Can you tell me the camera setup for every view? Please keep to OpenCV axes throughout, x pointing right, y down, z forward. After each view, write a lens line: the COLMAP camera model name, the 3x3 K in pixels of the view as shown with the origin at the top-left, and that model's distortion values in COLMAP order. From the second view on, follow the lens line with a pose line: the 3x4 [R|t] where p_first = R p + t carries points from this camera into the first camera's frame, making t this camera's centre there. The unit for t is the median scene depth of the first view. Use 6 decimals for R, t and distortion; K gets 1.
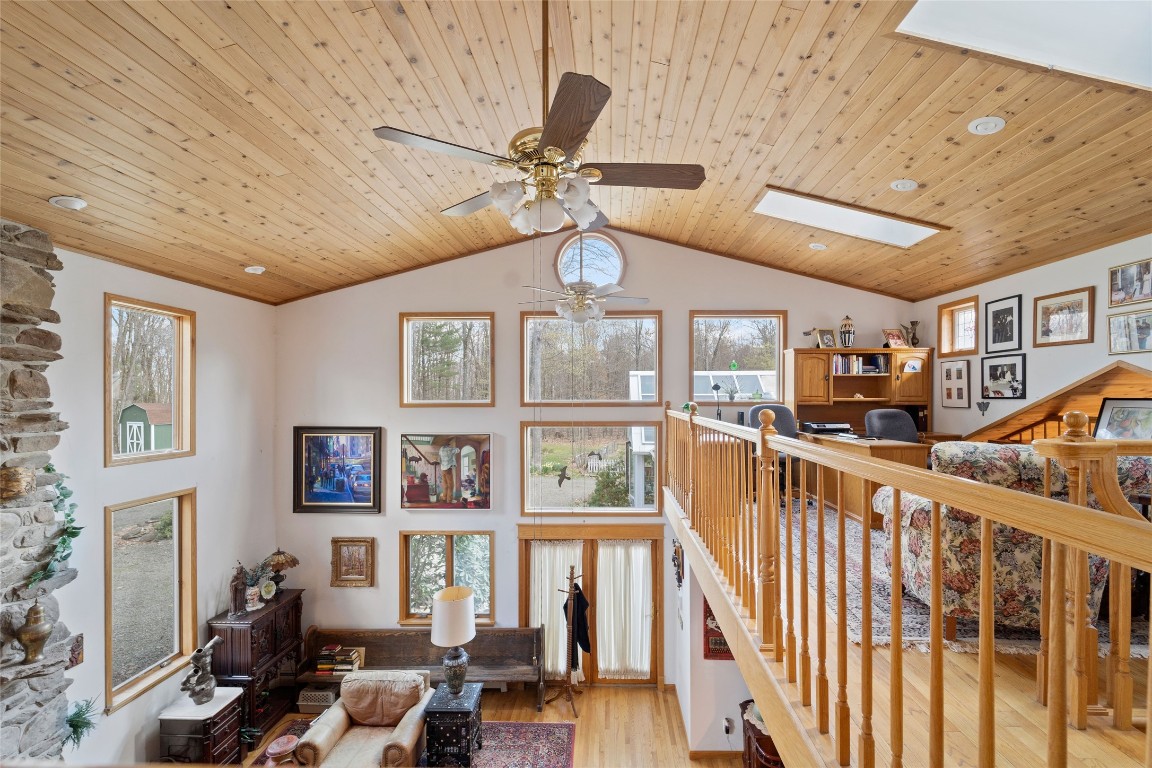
lens RADIAL K [[482.9, 0, 603.0], [0, 482.9, 400.7], [0, 0, 1]] dist [0.001636, -0.001287]
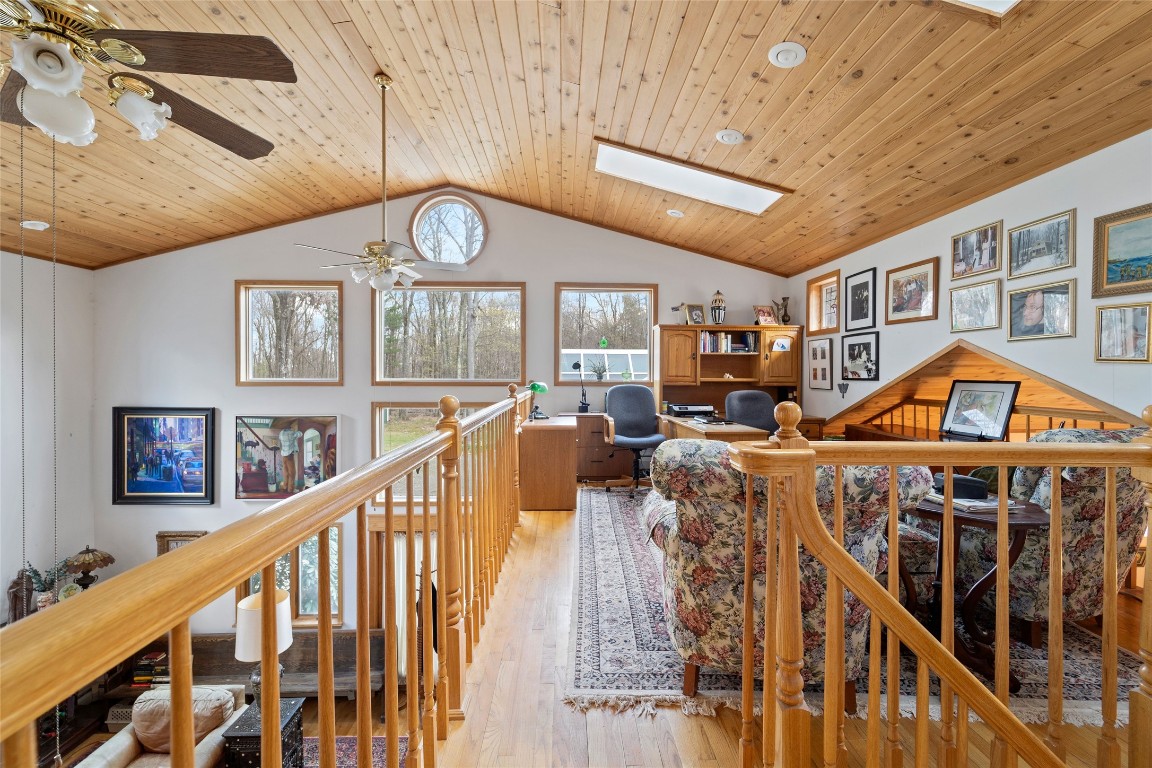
lens RADIAL K [[482.9, 0, 566.3], [0, 482.9, 380.9], [0, 0, 1]] dist [0.001636, -0.001287]
pose [[0.998222, 0.004725, 0.059419, 0.170607], [-0.004992, 0.999978, 0.004357, -0.003153], [-0.059397, -0.004646, 0.998224, 0.086340]]
